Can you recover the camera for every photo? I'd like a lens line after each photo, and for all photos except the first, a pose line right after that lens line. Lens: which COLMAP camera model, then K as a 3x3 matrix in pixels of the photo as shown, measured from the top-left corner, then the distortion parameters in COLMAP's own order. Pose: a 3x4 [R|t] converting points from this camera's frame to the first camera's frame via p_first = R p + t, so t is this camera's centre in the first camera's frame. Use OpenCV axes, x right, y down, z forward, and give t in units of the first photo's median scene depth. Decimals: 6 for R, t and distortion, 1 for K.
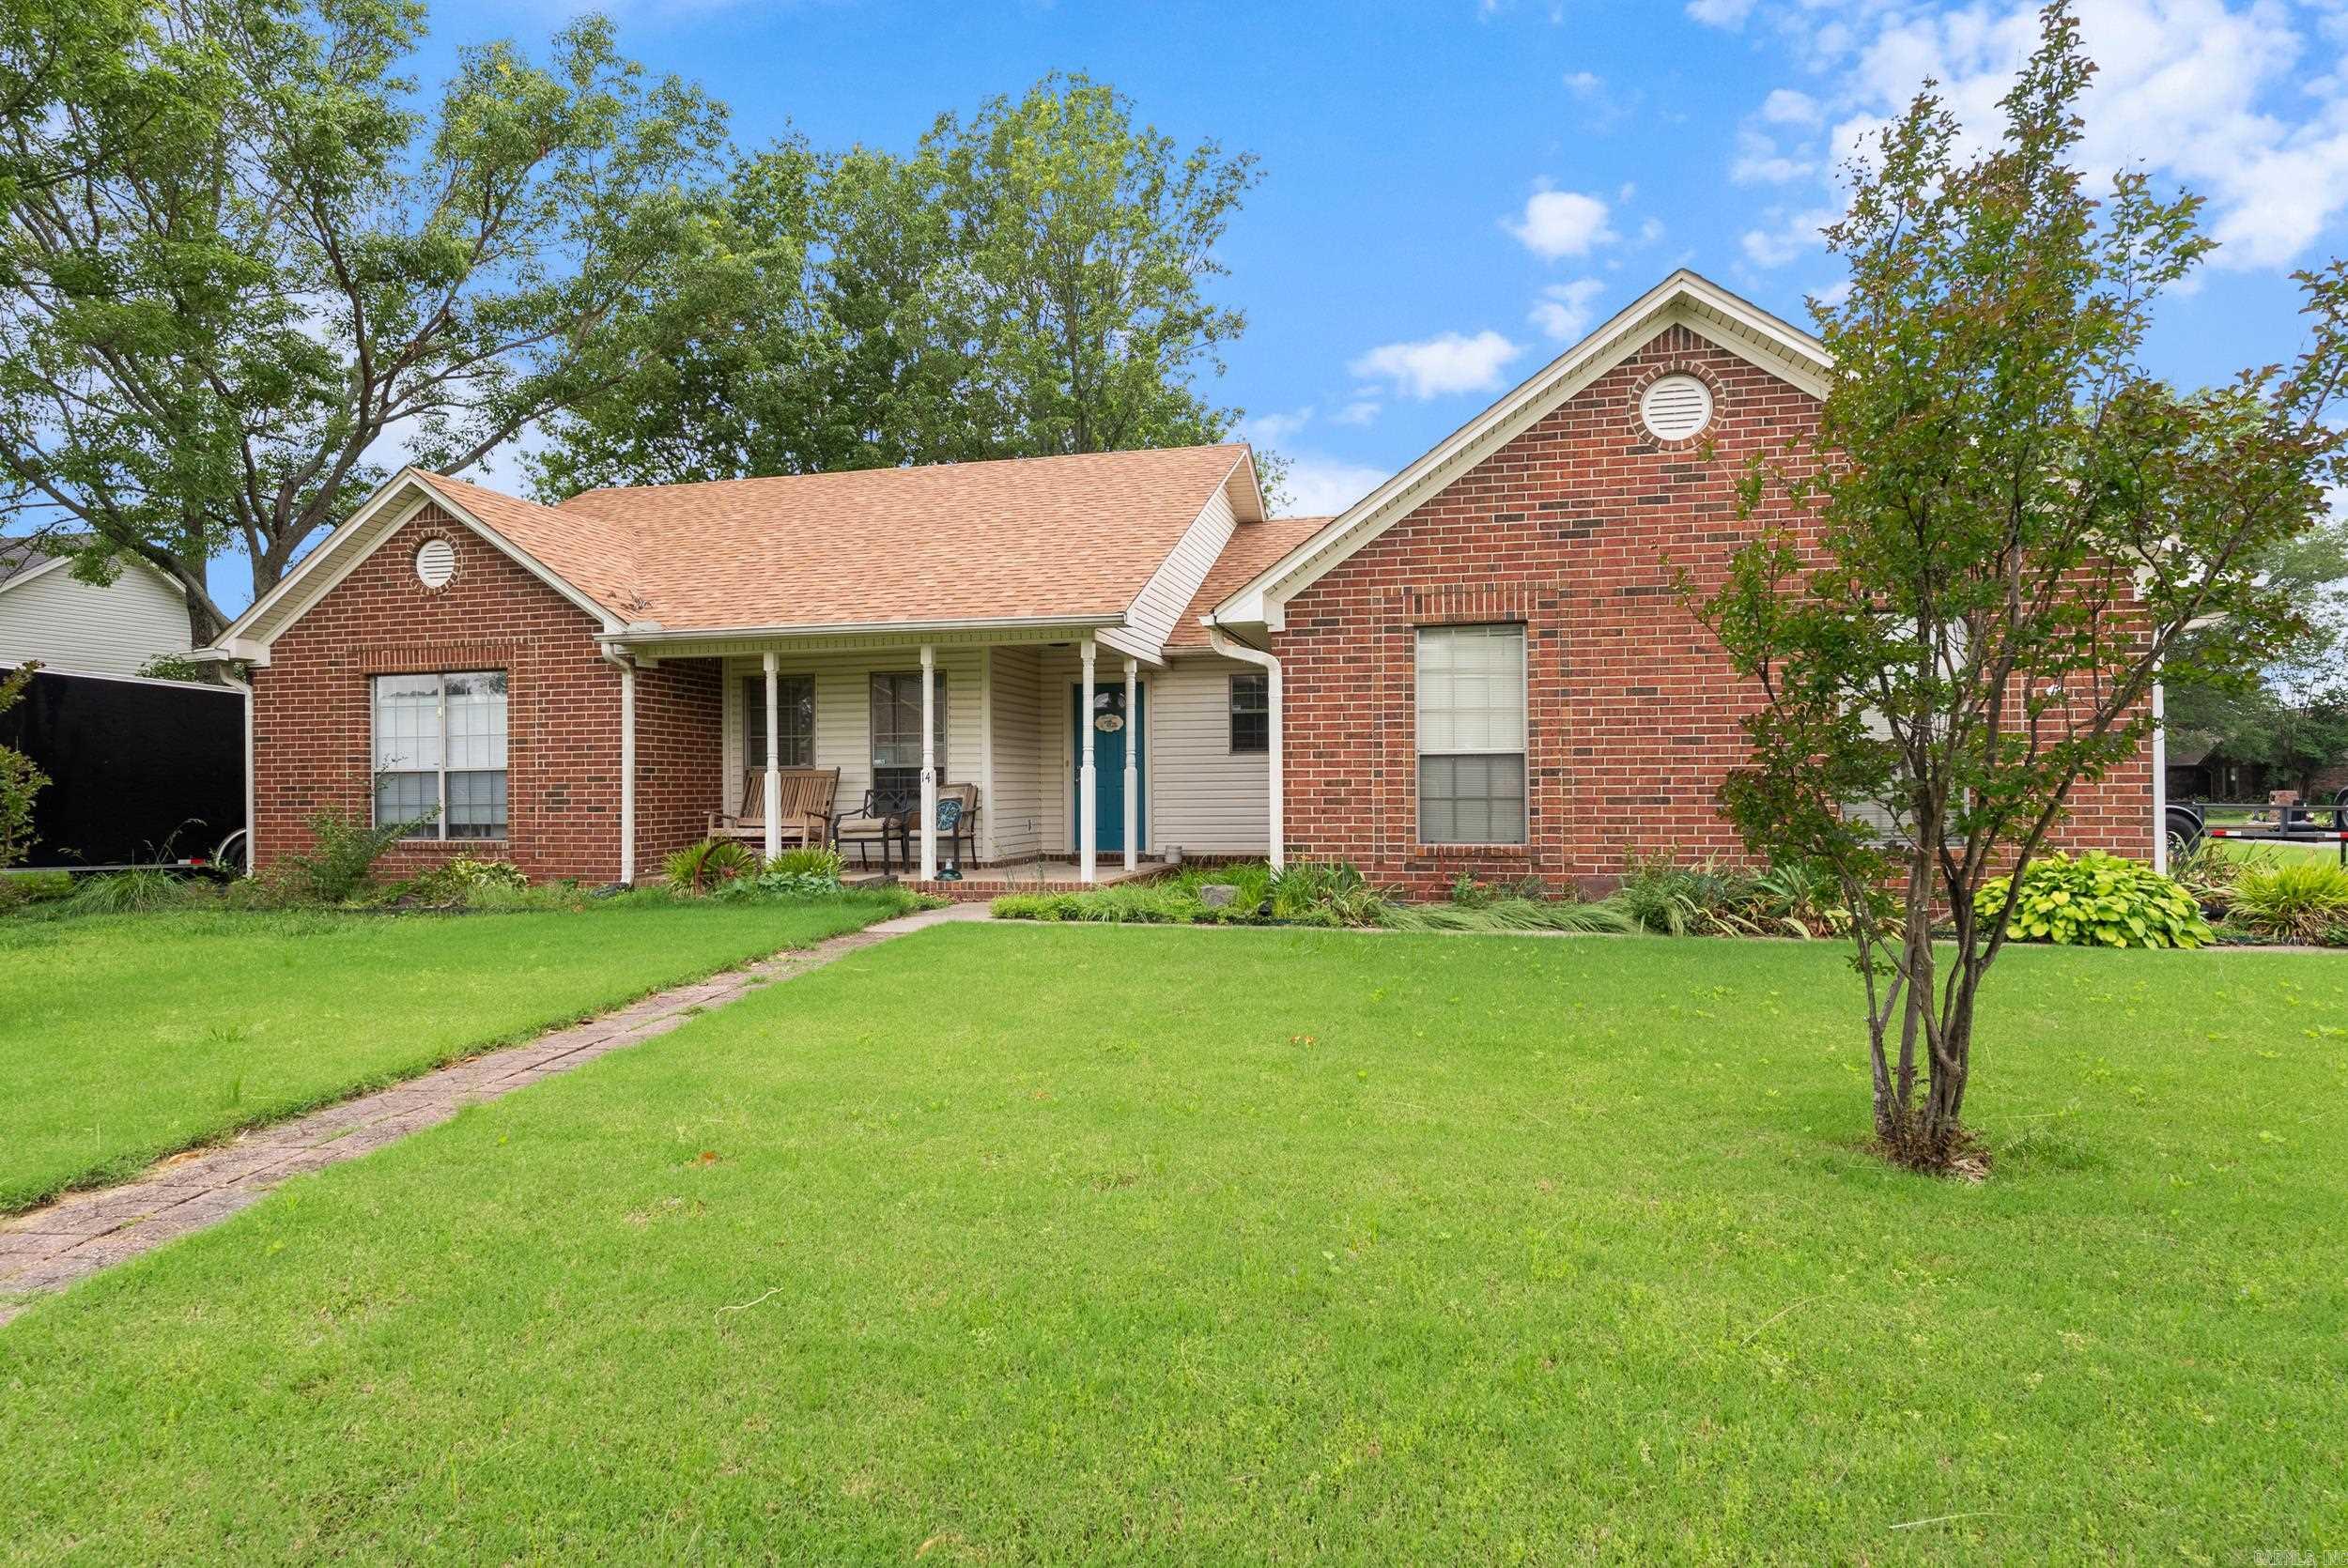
lens RADIAL K [[1269.1, 0, 1174.9], [0, 1269.1, 777.6], [0, 0, 1]] dist [-0.007510, -0.001119]
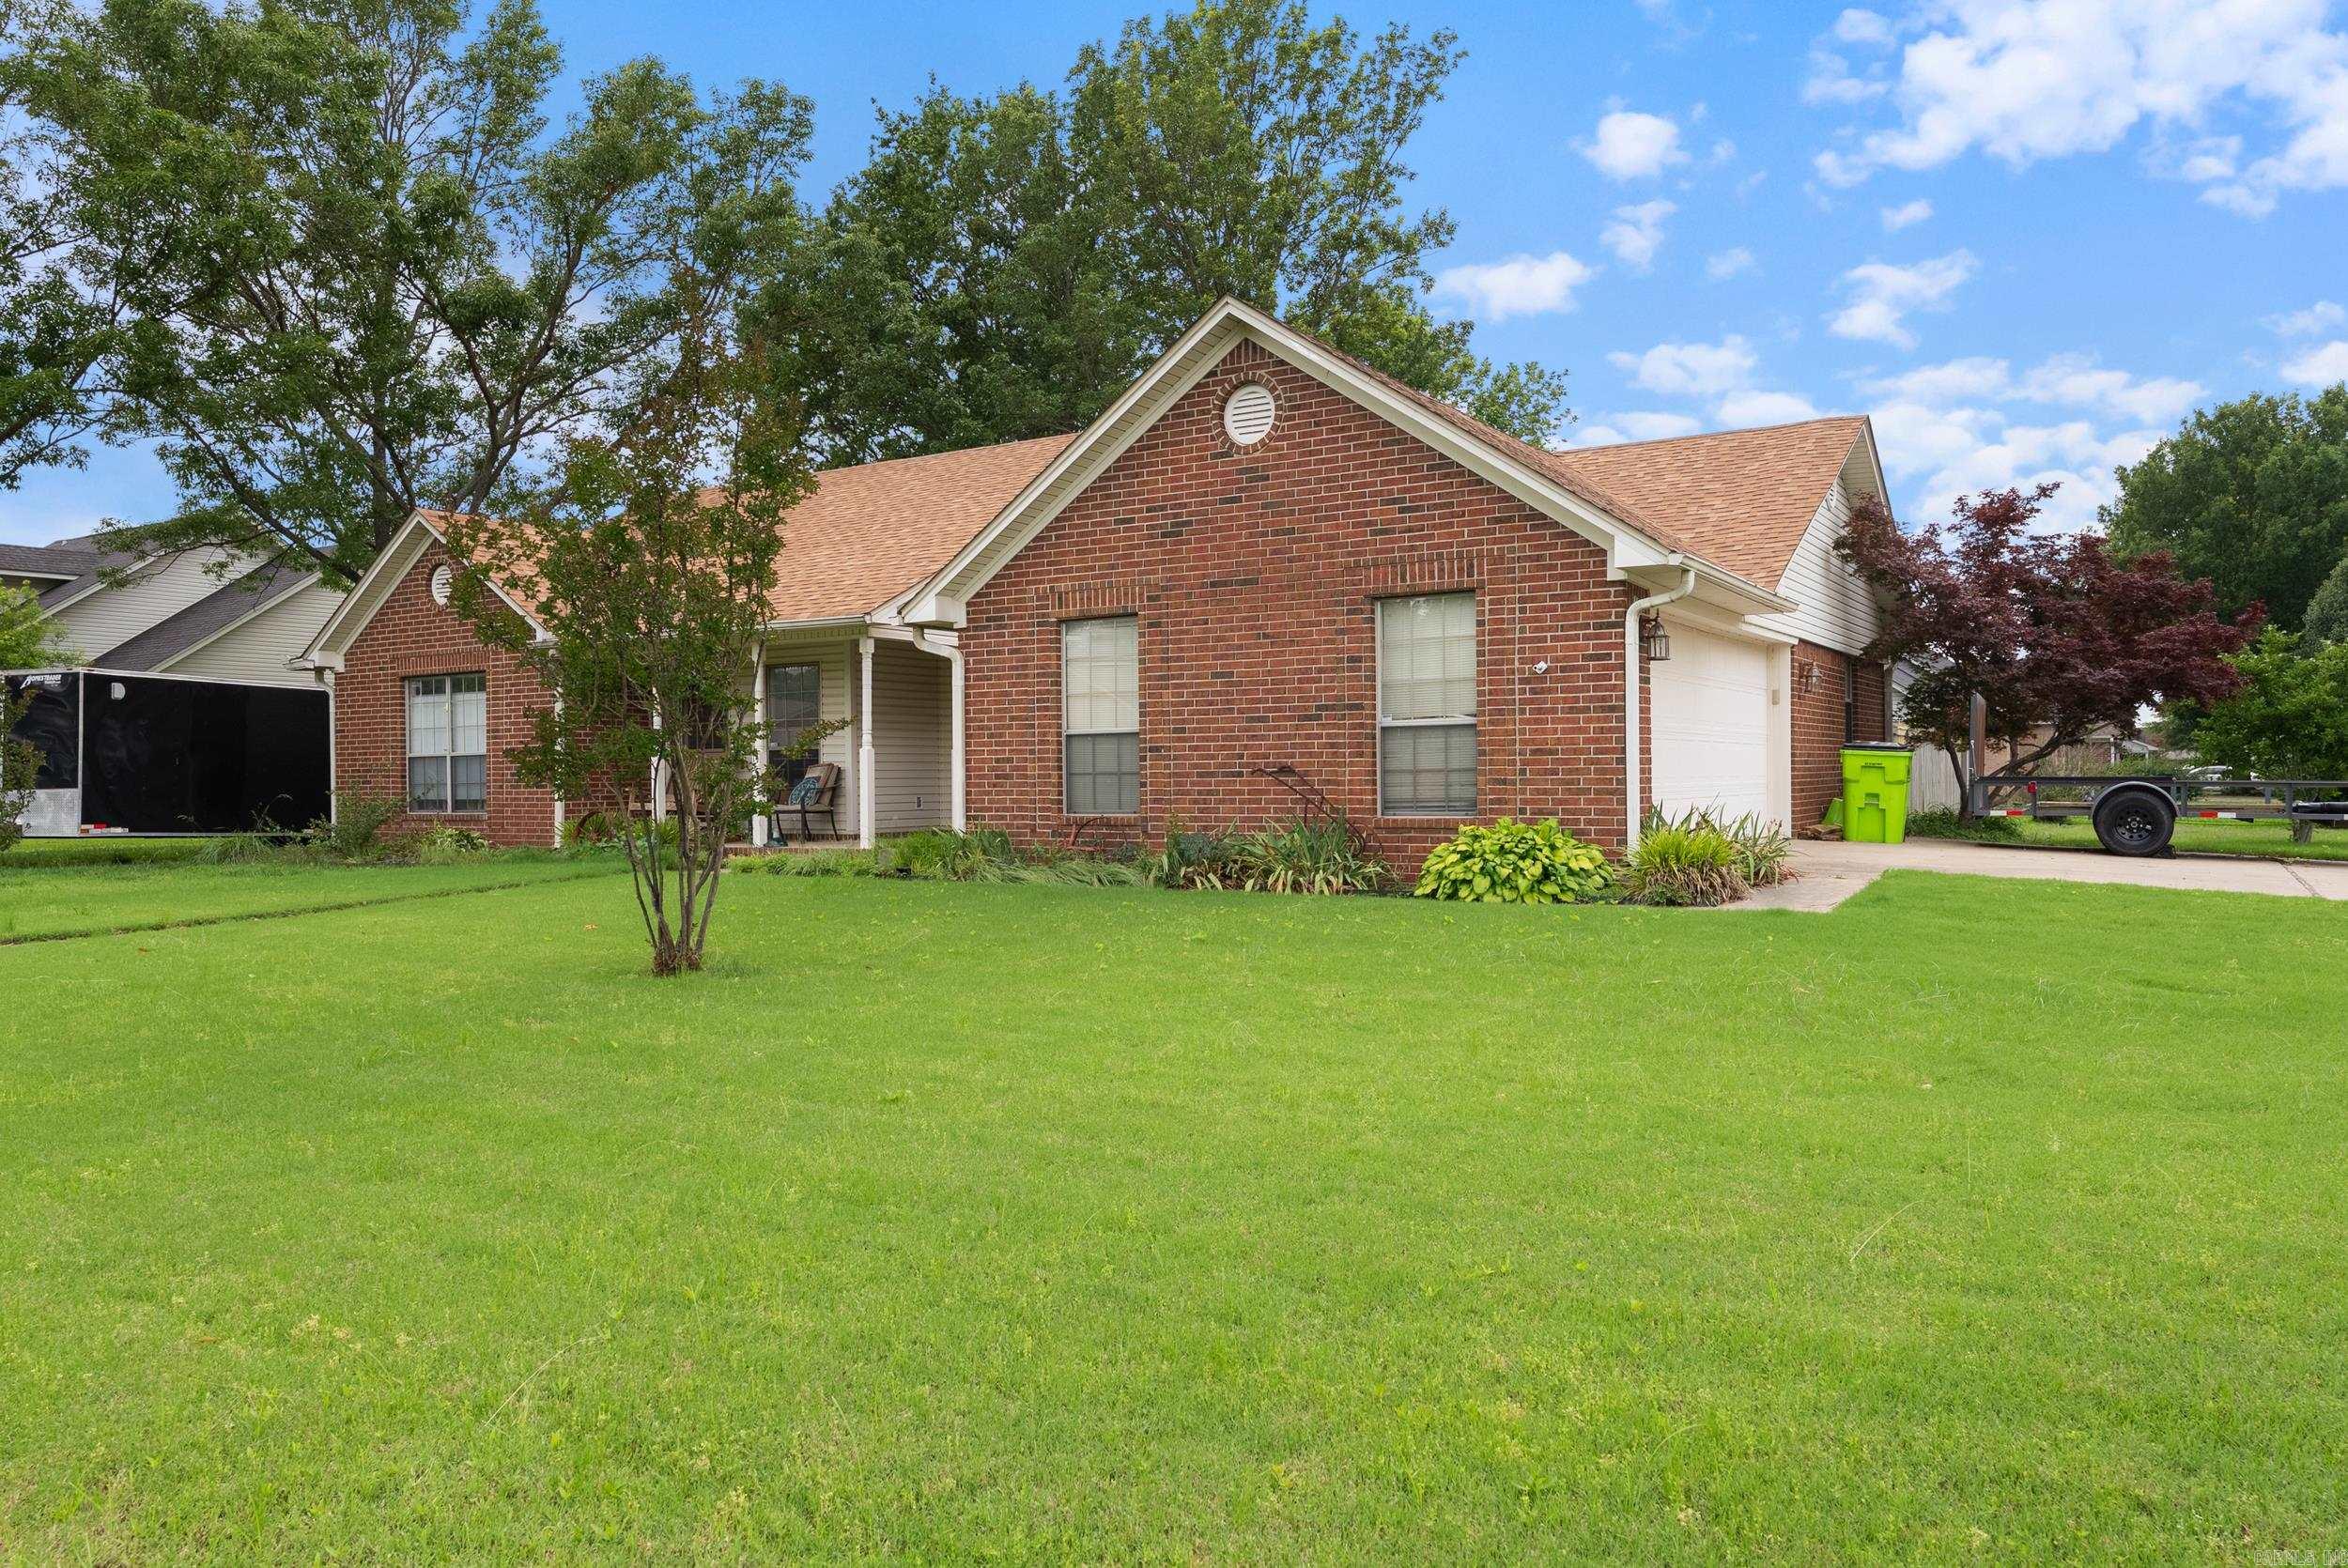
lens RADIAL K [[1615.9, 0, 1172.9], [0, 1615.9, 789.3], [0, 0, 1]] dist [-0.006711, 0.001034]
pose [[0.951132, 0.000194, -0.308784, 0.746681], [0.004067, 0.999905, 0.013154, 0.012404], [0.308757, -0.013767, 0.951041, -0.341849]]
